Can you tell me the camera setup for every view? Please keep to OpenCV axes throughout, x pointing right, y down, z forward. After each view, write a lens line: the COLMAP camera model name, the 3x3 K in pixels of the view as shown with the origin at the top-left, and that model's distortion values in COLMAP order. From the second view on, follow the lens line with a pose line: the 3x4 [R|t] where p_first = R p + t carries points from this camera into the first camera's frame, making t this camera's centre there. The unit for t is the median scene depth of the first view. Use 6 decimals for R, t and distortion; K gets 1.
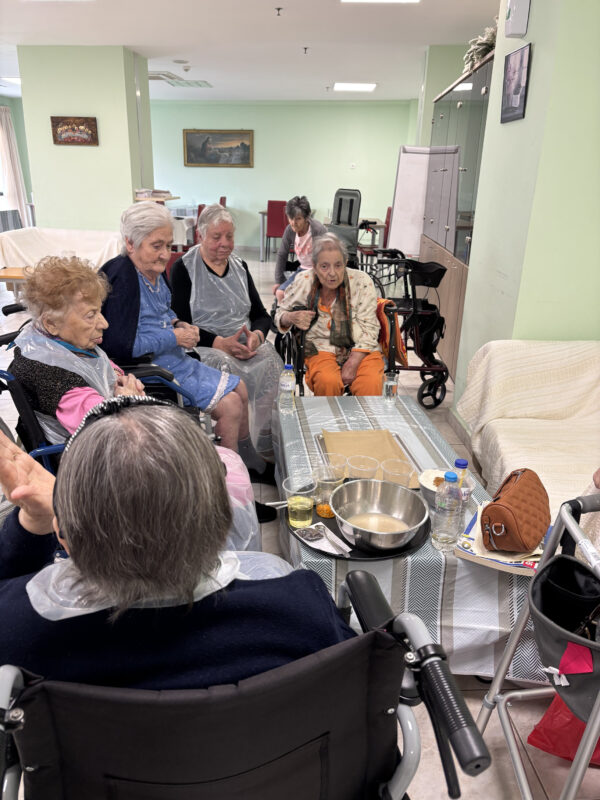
lens RADIAL K [[616.7, 0, 299.6], [0, 616.7, 400.4], [0, 0, 1]] dist [0.006770, -0.012480]
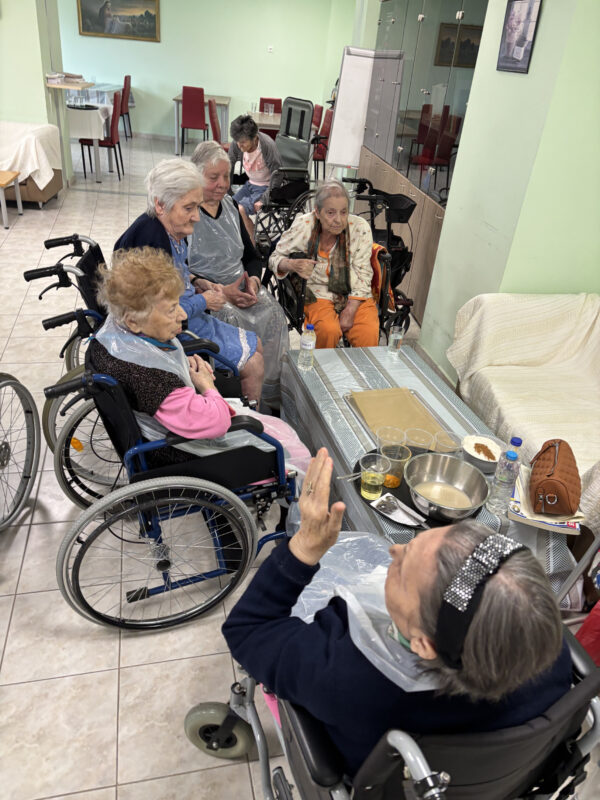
lens RADIAL K [[616.7, 0, 299.2], [0, 616.7, 400.8], [0, 0, 1]] dist [0.006770, -0.012480]
pose [[0.980906, -0.034998, 0.191310, -0.205691], [-0.002154, 0.981660, 0.190629, -0.111375], [-0.194473, -0.187401, 0.962840, -0.011645]]
